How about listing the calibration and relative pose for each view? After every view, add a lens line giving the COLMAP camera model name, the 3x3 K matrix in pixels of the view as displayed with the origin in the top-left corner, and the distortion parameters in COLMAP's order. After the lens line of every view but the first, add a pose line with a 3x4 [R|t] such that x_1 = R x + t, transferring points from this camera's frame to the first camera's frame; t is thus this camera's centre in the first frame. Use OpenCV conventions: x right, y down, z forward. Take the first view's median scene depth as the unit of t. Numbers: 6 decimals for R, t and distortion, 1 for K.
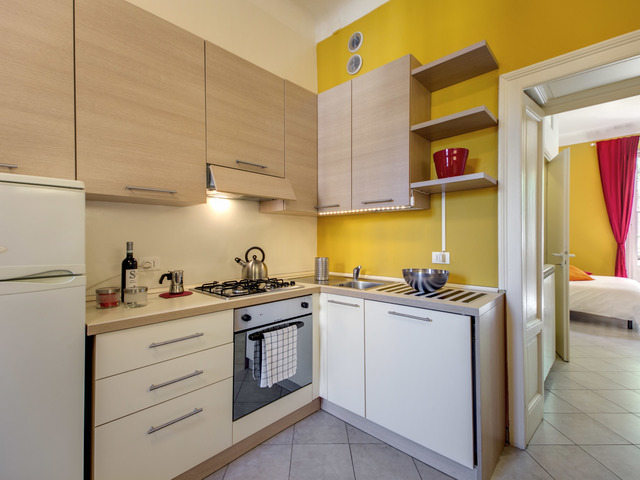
lens RADIAL K [[307.6, 0, 316.3], [0, 307.6, 239.7], [0, 0, 1]] dist [0.038391, -0.000143]
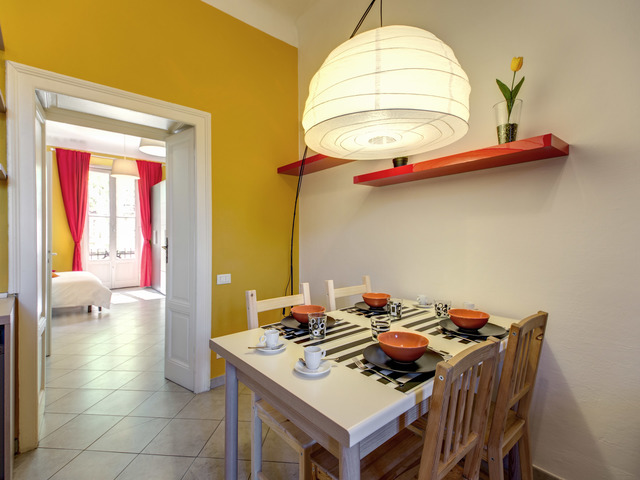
lens RADIAL K [[307.6, 0, 316.3], [0, 307.6, 239.7], [0, 0, 1]] dist [0.038391, -0.000143]
pose [[0.122459, -0.007355, 0.992446, -0.219933], [0.004774, 0.999965, 0.006822, -0.000745], [-0.992462, 0.003902, 0.122489, -0.006599]]
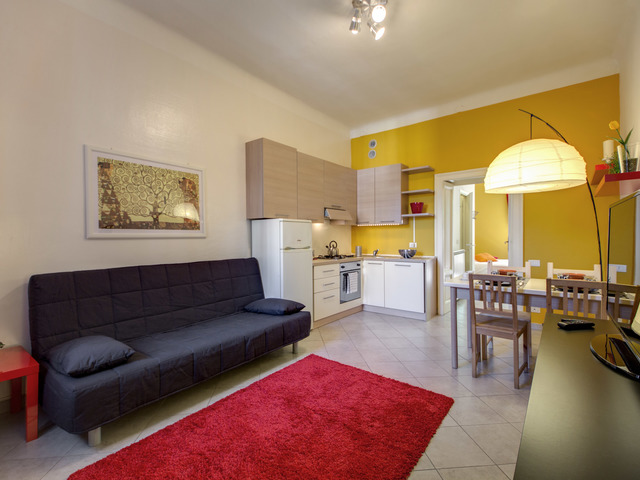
lens RADIAL K [[307.6, 0, 316.3], [0, 307.6, 239.7], [0, 0, 1]] dist [0.038391, -0.000143]
pose [[0.994807, -0.001782, 0.101759, -0.594256], [0.001307, 0.999988, 0.004743, 0.004369], [-0.101767, -0.004586, 0.994798, -1.323568]]
